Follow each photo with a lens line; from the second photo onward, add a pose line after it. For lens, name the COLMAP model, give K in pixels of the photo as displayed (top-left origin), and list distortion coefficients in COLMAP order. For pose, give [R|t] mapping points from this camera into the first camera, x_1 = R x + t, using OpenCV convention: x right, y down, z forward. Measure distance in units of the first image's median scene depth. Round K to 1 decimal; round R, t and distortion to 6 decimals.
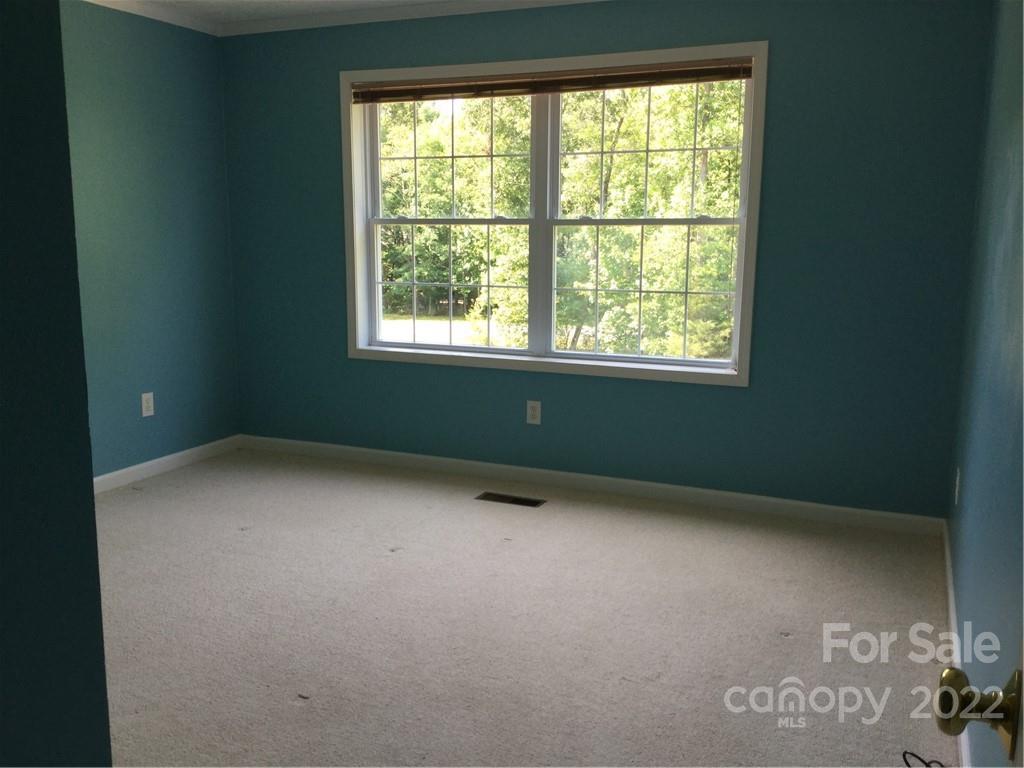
lens RADIAL K [[917.1, 0, 512.0], [0, 917.1, 384.0], [0, 0, 1]] dist [0.006874, 0.002903]
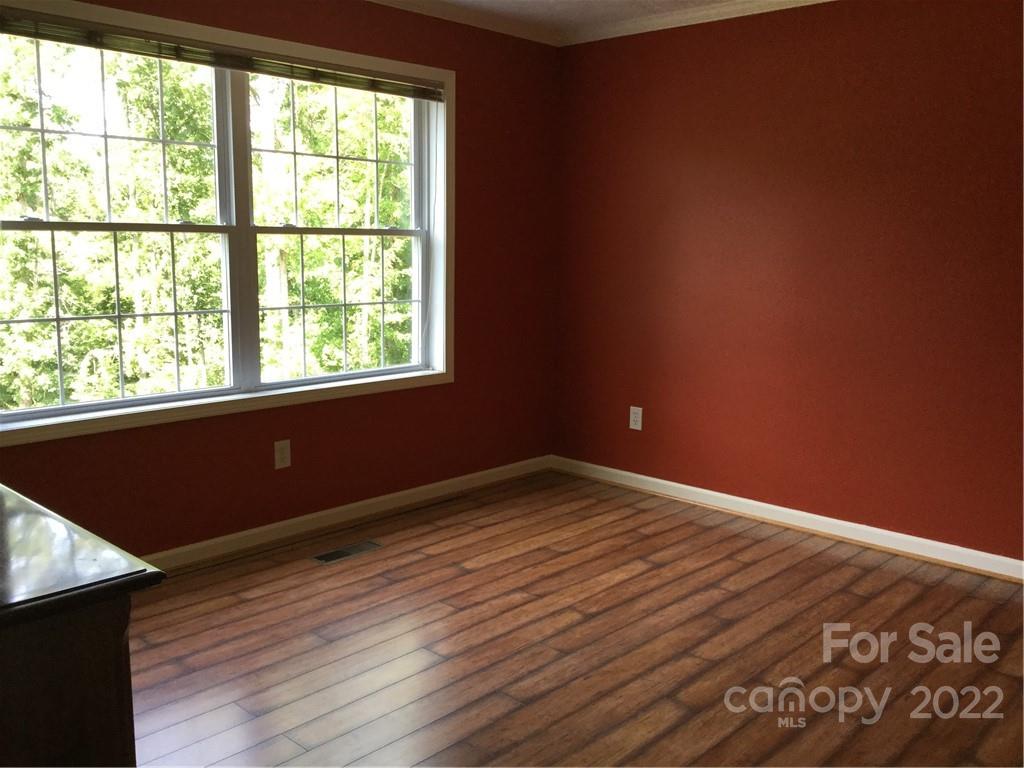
lens RADIAL K [[917.1, 0, 512.0], [0, 917.1, 384.0], [0, 0, 1]] dist [0.006874, 0.002903]
pose [[0.330481, -0.157305, 0.930612, -0.734246], [0.135917, 0.983667, 0.118006, -0.113190], [-0.933975, 0.087487, 0.346463, 0.537719]]
